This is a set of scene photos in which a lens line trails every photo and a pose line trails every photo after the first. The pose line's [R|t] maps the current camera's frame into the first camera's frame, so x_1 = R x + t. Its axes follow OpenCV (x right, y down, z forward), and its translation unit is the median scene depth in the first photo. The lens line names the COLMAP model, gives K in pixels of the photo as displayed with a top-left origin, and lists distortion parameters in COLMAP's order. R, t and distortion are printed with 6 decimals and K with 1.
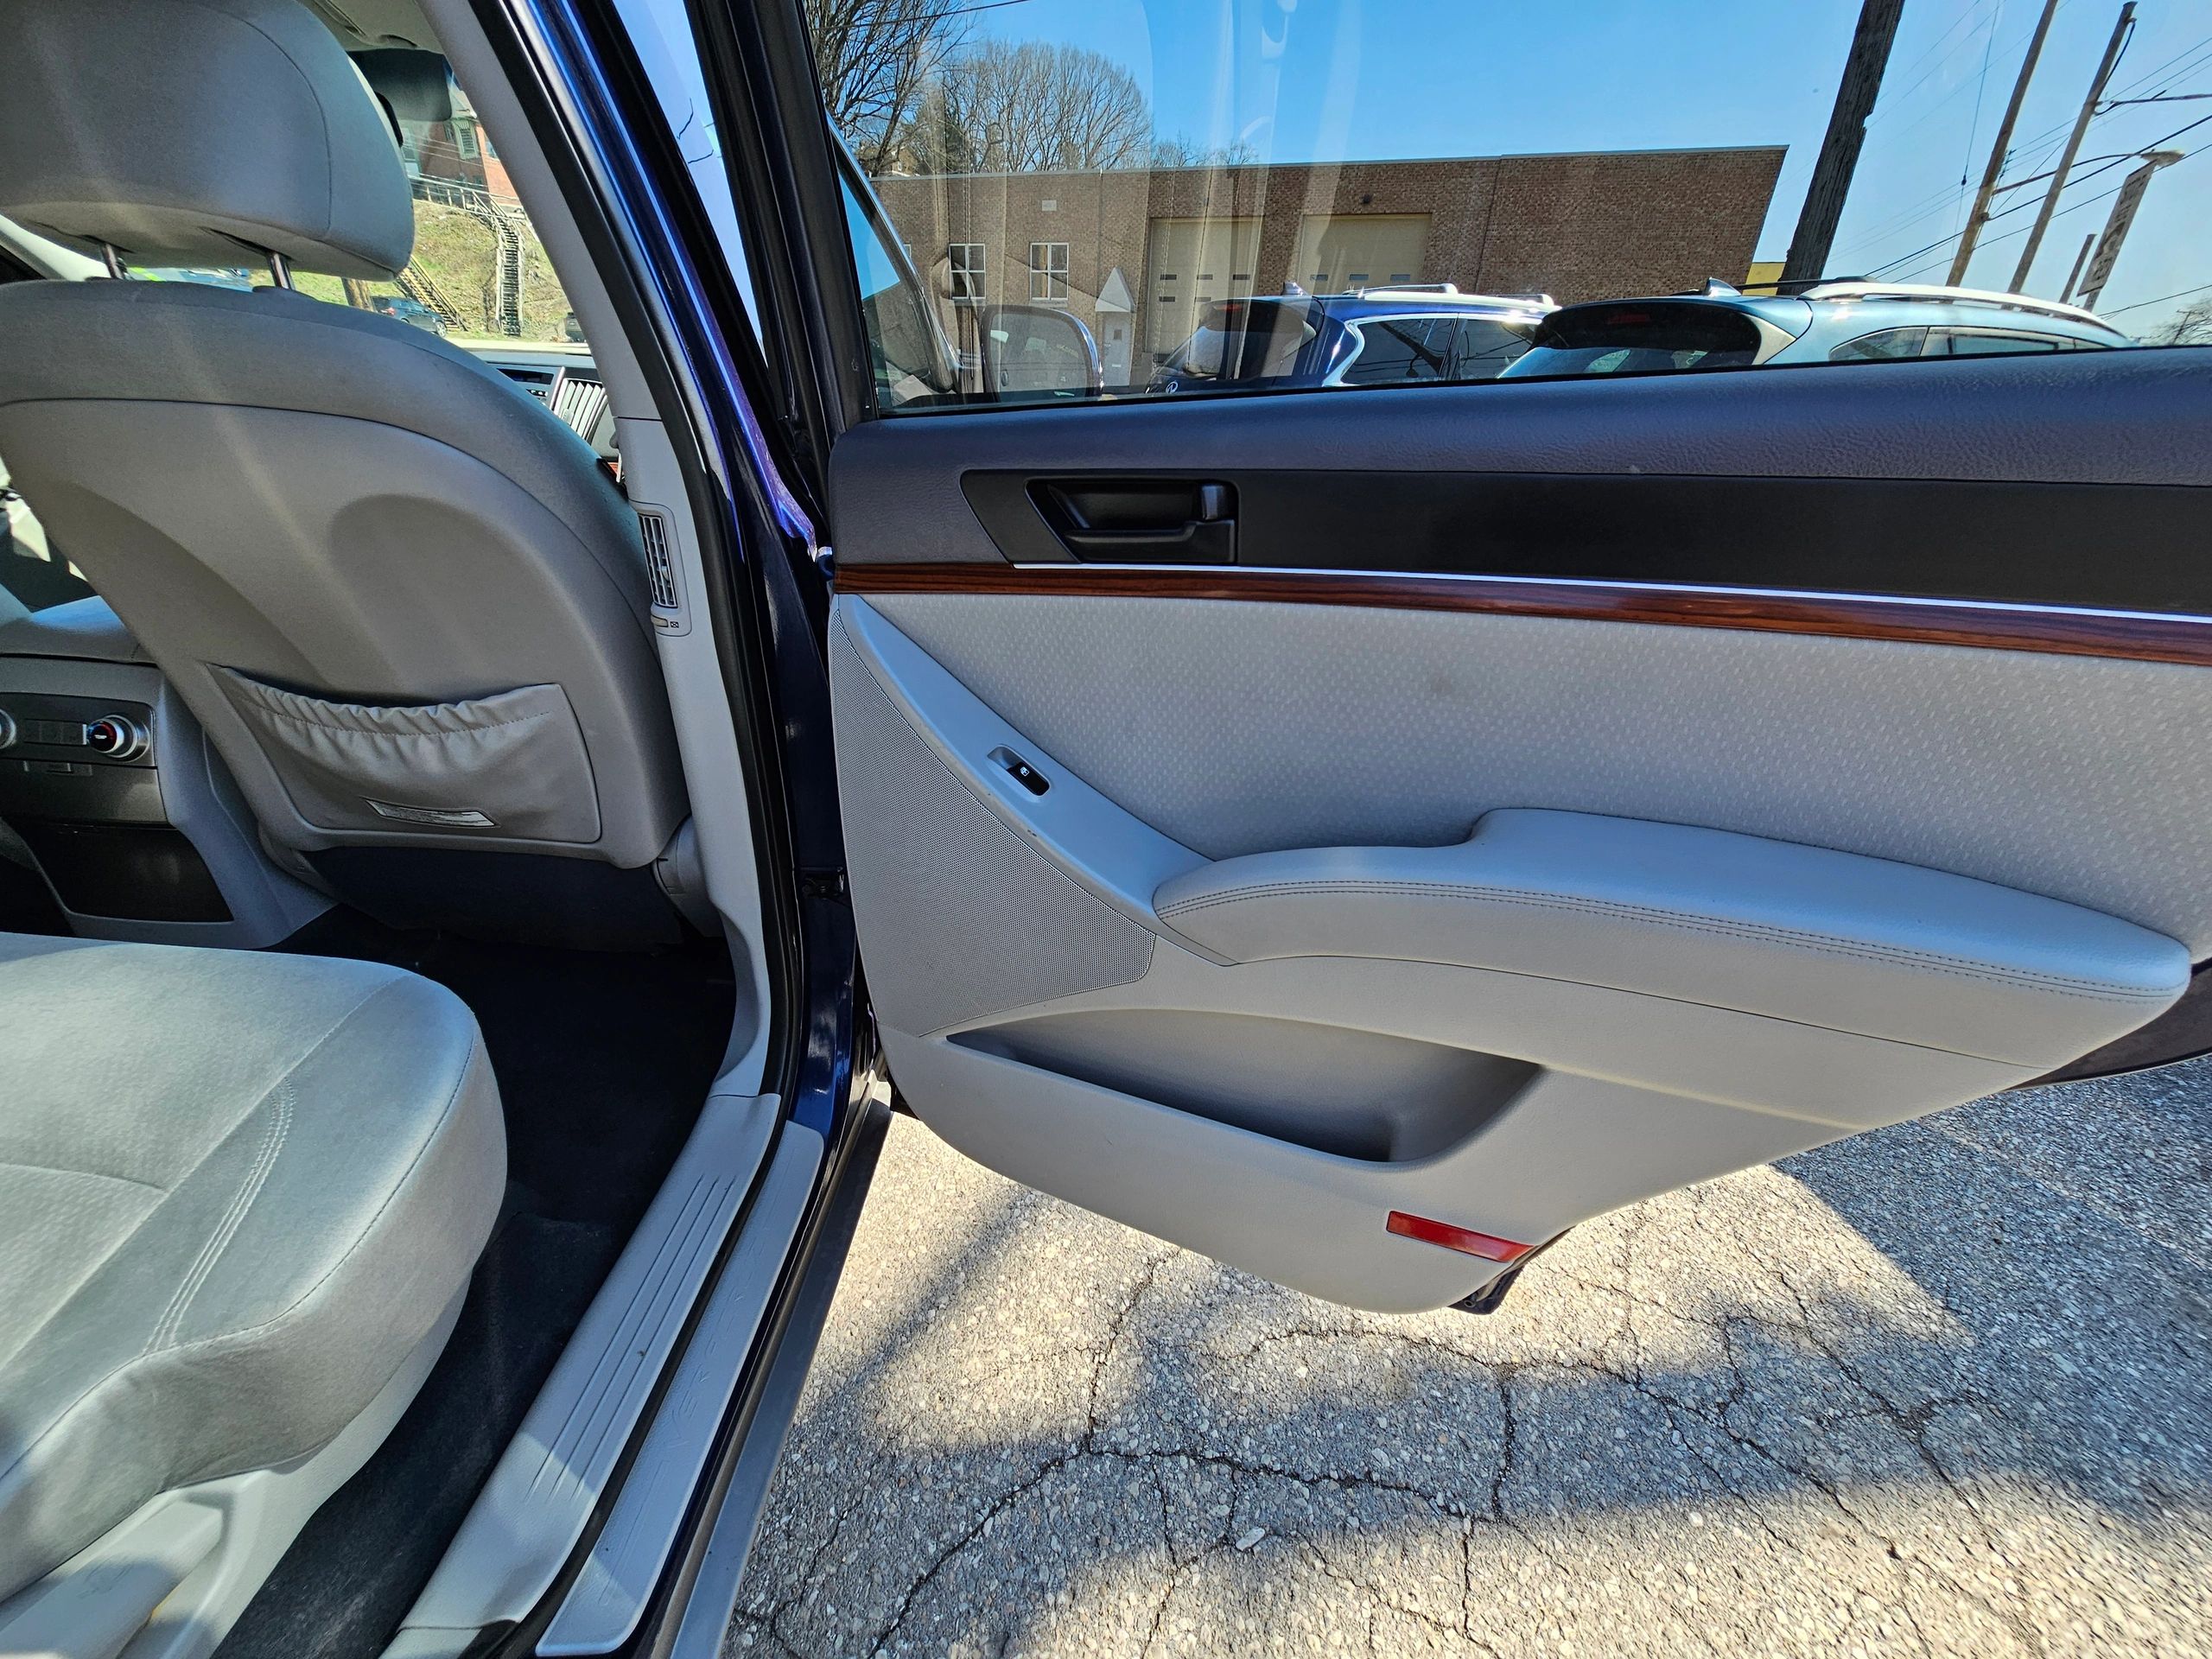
lens RADIAL K [[912.9, 0, 1104.2], [0, 912.9, 839.2], [0, 0, 1]] dist [0.001288, 0.000772]
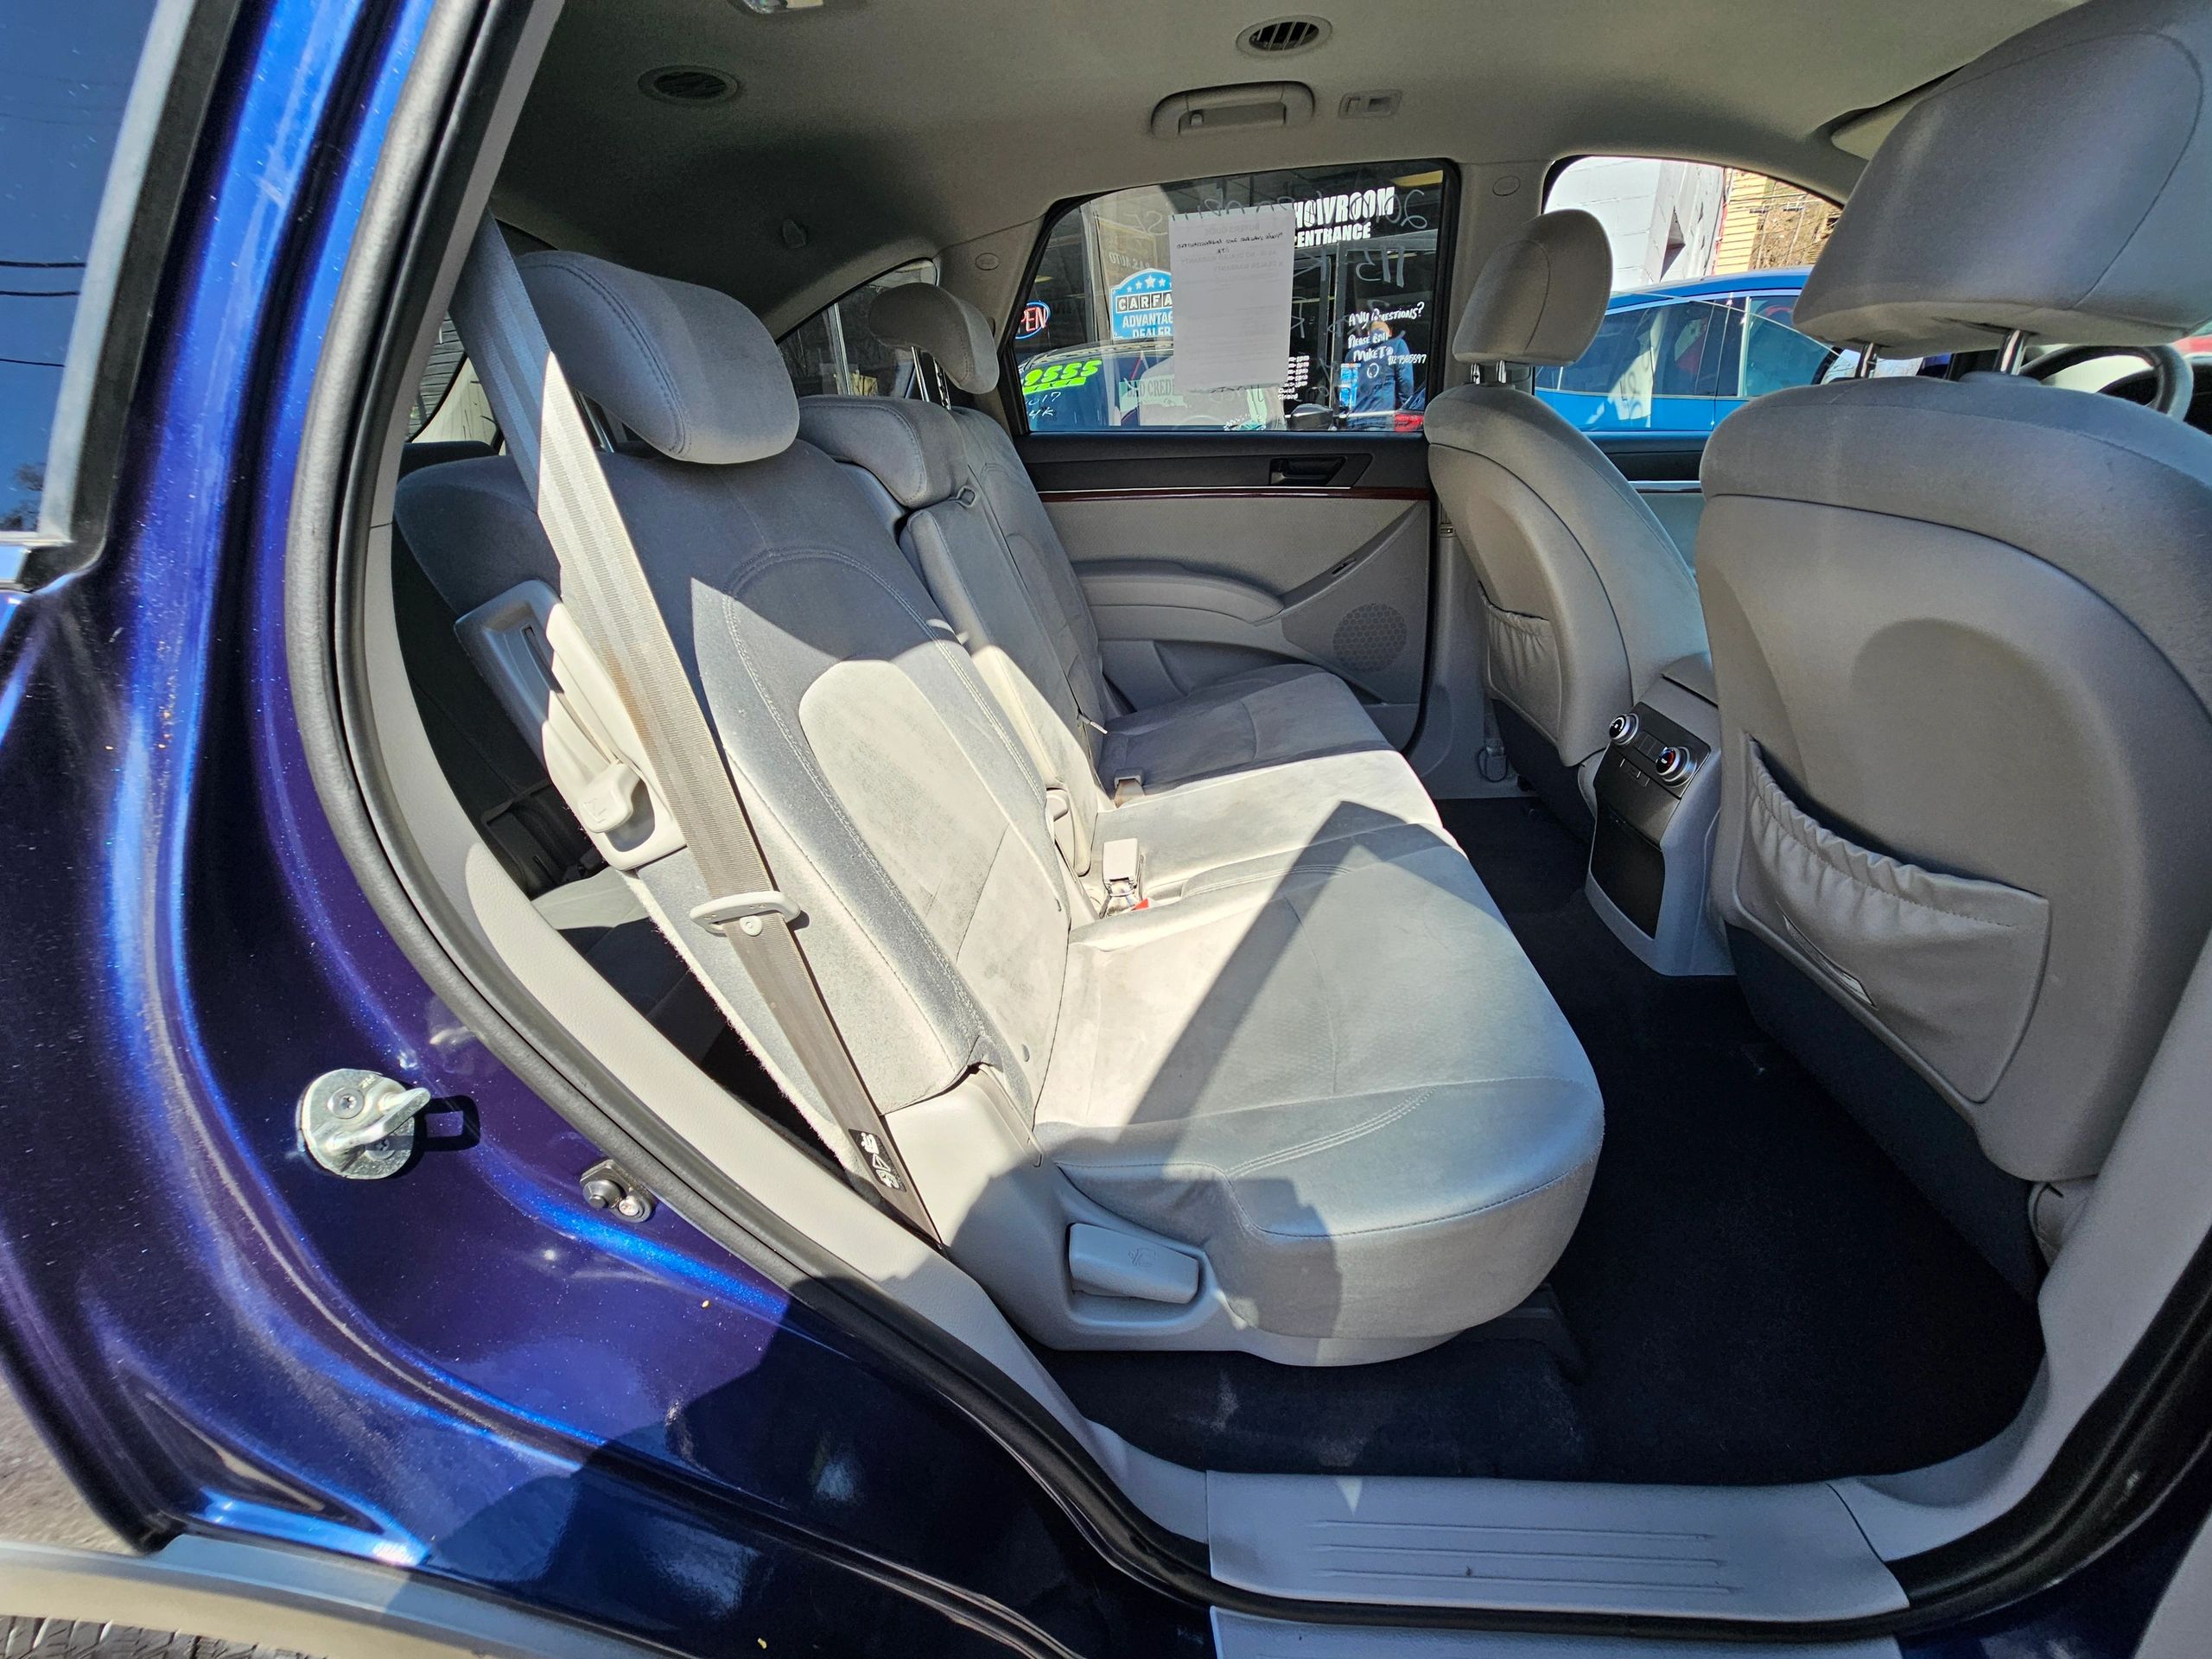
lens RADIAL K [[912.9, 0, 1110.5], [0, 912.9, 832.1], [0, 0, 1]] dist [0.001288, 0.000772]
pose [[-0.029965, 0.381865, -0.923732, 0.037396], [-0.399340, 0.842615, 0.361286, -0.181918], [0.916313, 0.379709, 0.127245, 0.252578]]
